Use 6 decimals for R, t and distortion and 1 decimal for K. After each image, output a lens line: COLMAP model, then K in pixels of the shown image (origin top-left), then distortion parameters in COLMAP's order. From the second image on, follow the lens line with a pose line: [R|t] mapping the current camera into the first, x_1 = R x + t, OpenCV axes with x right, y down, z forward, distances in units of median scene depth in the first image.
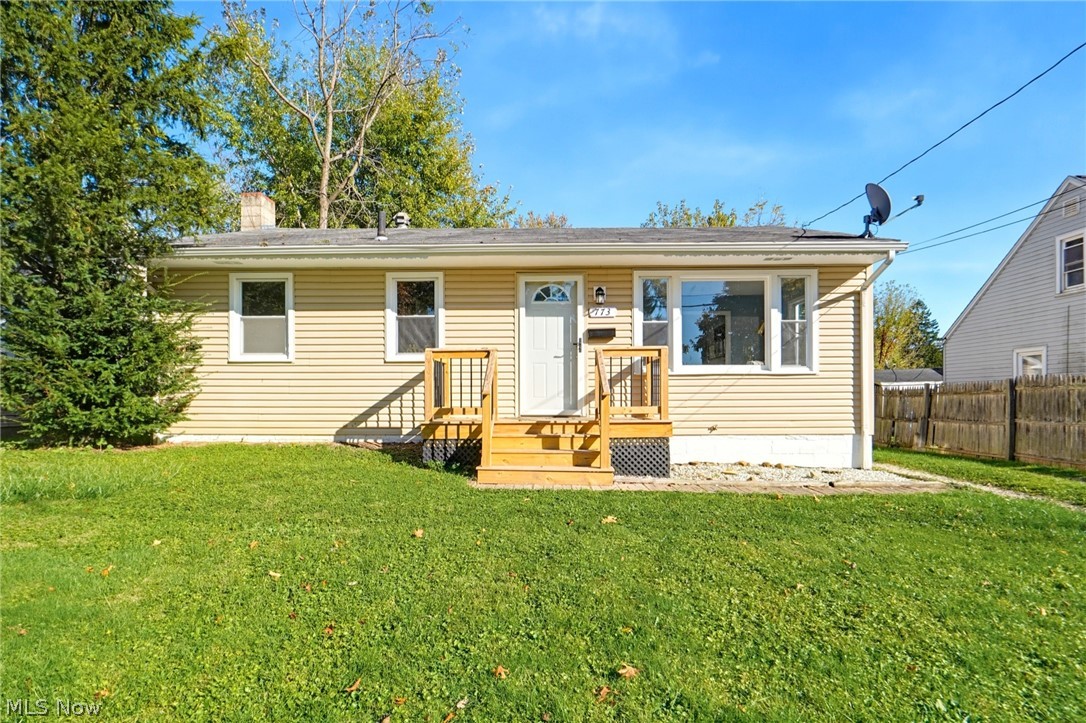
lens RADIAL K [[516.5, 0, 550.1], [0, 516.5, 369.4], [0, 0, 1]] dist [0.001052, 0.000170]
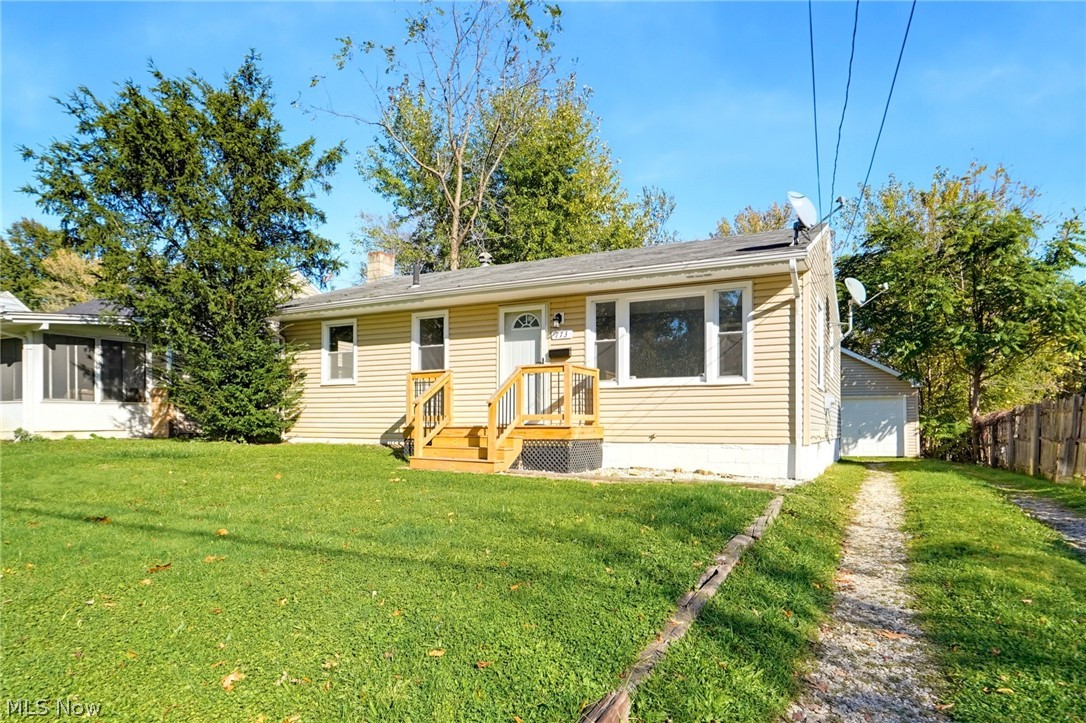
lens RADIAL K [[572.3, 0, 544.0], [0, 572.3, 377.6], [0, 0, 1]] dist [-0.000447, 0.000170]
pose [[0.917217, -0.027677, -0.397426, 0.560311], [0.017745, 0.999432, -0.028646, 0.020420], [0.397993, 0.019222, 0.917187, -0.180252]]
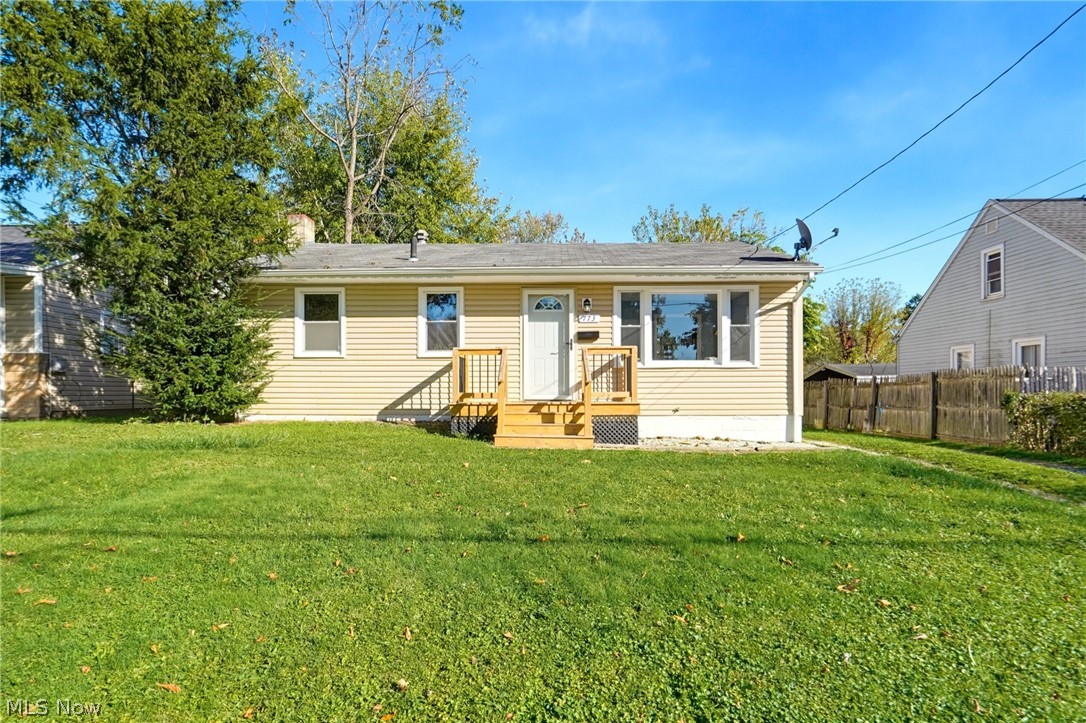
lens RADIAL K [[504.6, 0, 538.0], [0, 504.6, 355.8], [0, 0, 1]] dist [0.002056, 0.000365]
pose [[0.999828, 0.001153, -0.018489, -0.000822], [-0.001421, 0.999893, -0.014525, -0.000923], [0.018470, 0.014549, 0.999724, -0.235825]]
